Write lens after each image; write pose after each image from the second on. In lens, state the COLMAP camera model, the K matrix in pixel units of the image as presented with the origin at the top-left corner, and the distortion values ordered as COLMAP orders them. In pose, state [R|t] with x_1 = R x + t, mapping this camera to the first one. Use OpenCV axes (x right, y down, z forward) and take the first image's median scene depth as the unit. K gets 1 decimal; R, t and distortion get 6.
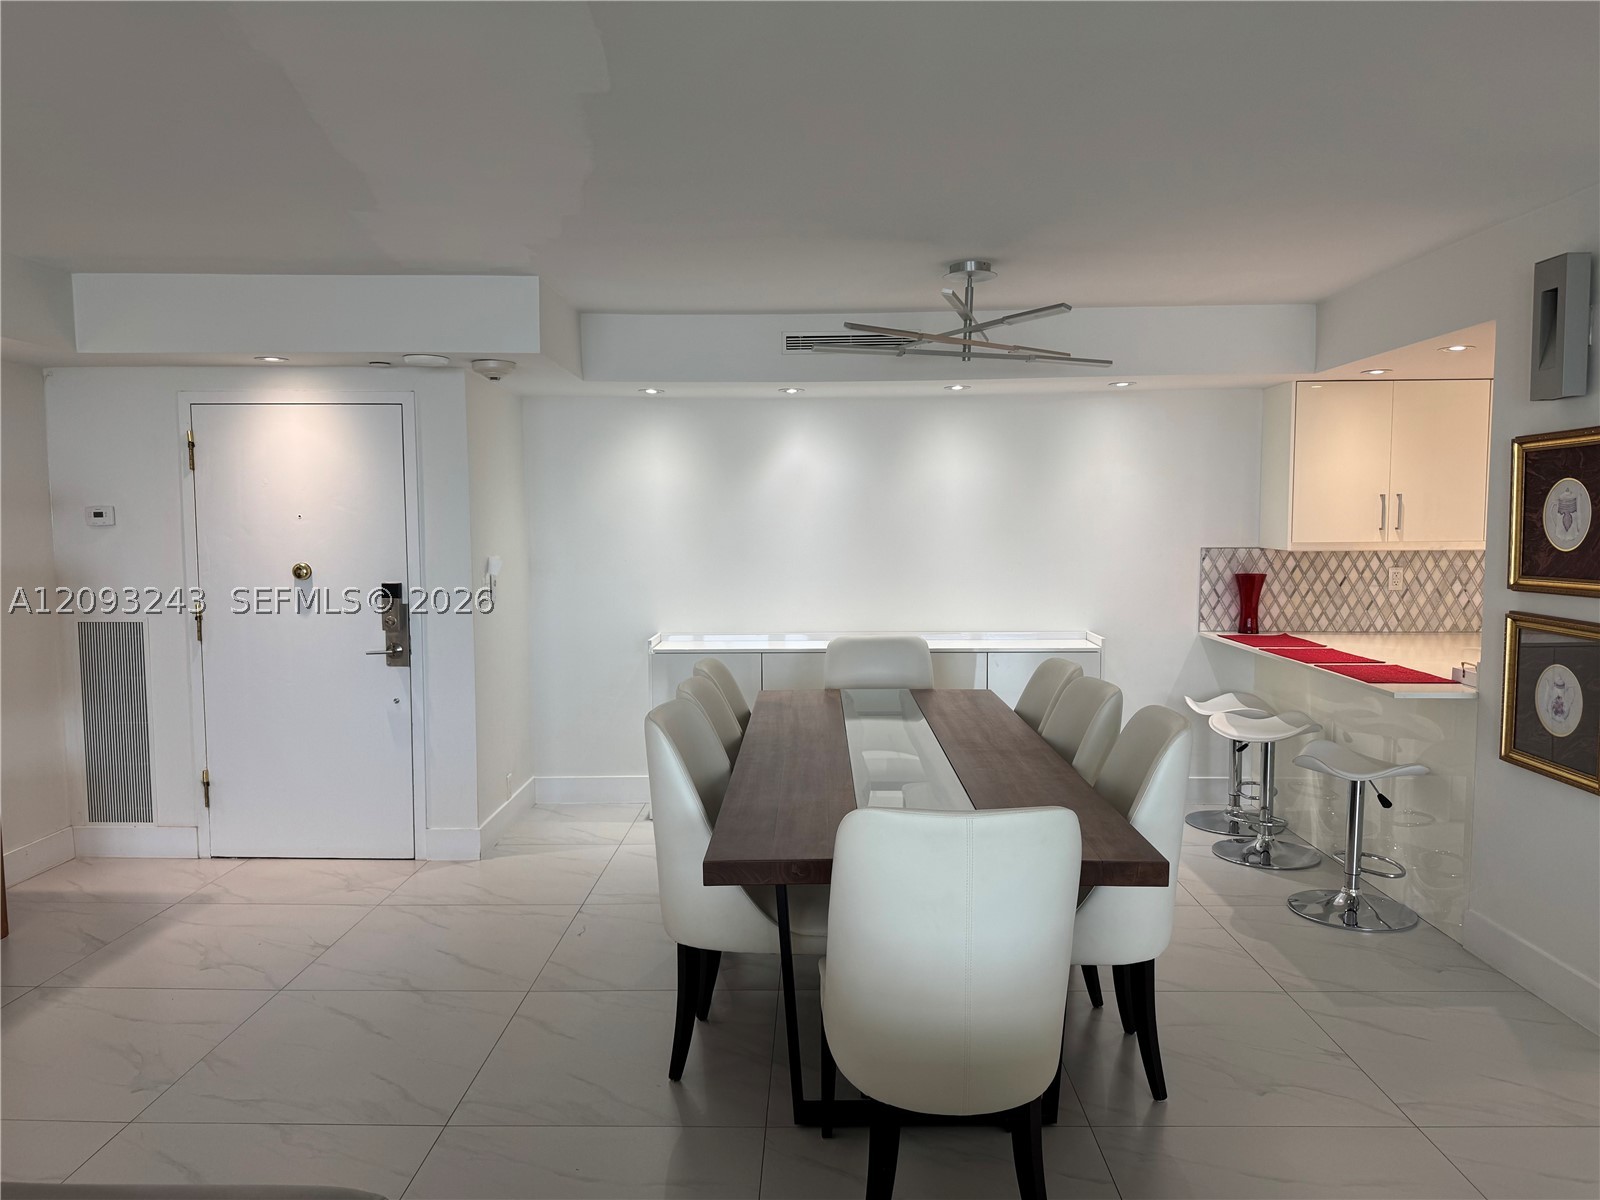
lens RADIAL K [[1134.0, 0, 793.7], [0, 1134.0, 599.4], [0, 0, 1]] dist [0.052276, -0.068780]
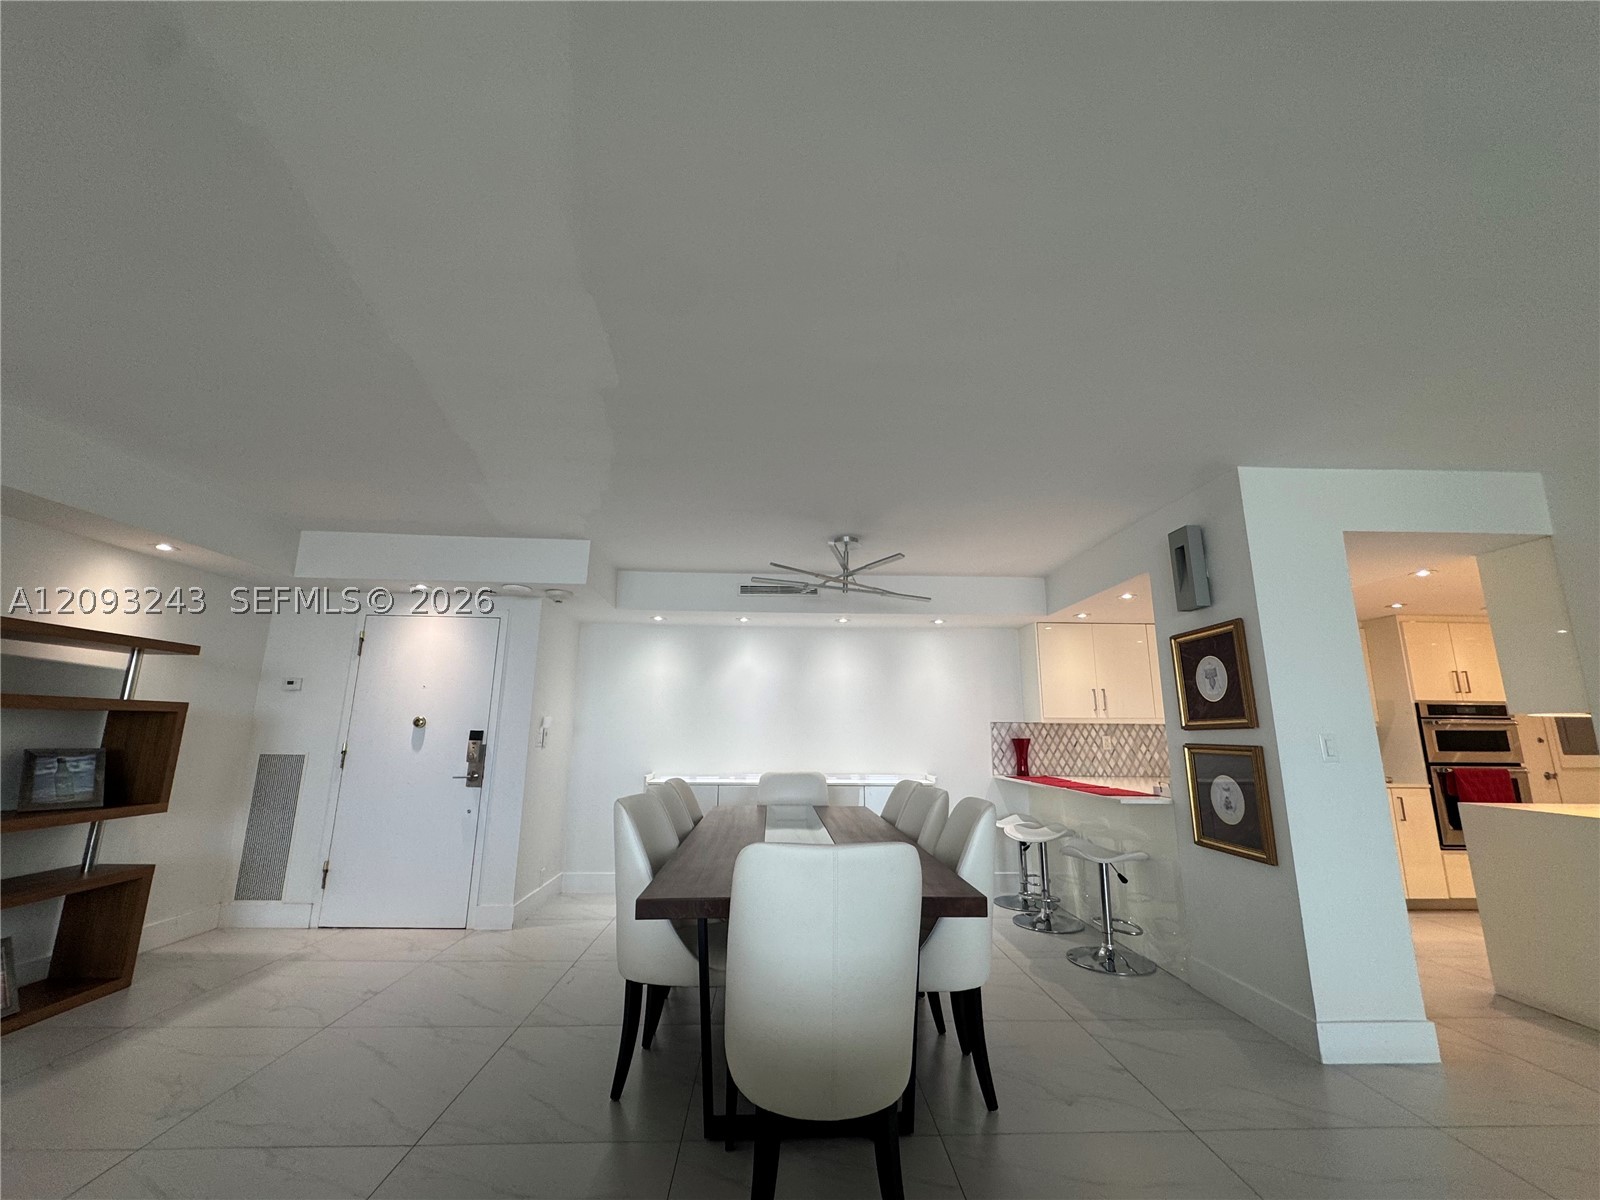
lens RADIAL K [[640.4, 0, 796.3], [0, 640.4, 595.7], [0, 0, 1]] dist [0.000888, 0.000367]
pose [[0.998234, 0.025202, 0.053792, 0.028030], [-0.009007, 0.959285, -0.282298, 0.053201], [-0.058716, 0.281315, 0.957817, 0.097208]]
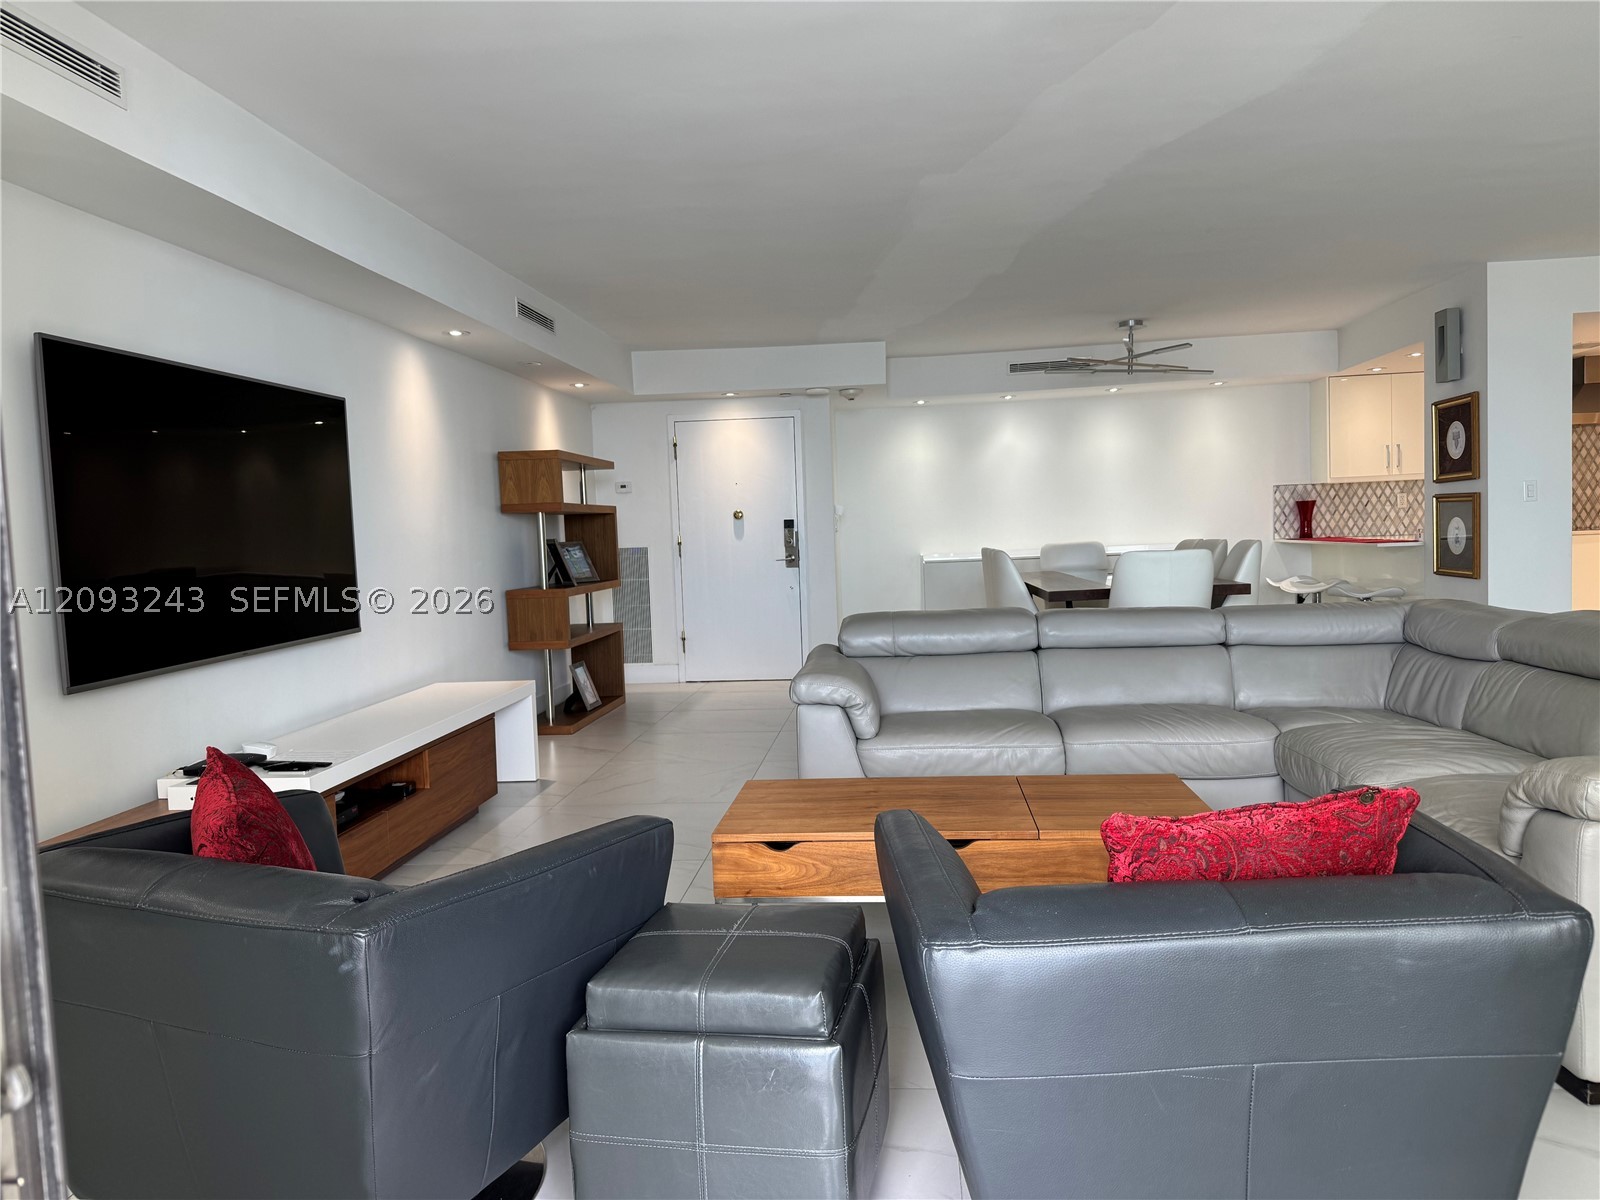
lens RADIAL K [[1134.0, 0, 802.1], [0, 1134.0, 604.5], [0, 0, 1]] dist [0.052276, -0.068780]
pose [[0.997184, -0.033720, -0.066986, -0.228599], [0.033237, 0.999413, -0.008319, 0.133654], [0.067227, 0.006070, 0.997719, -0.738712]]
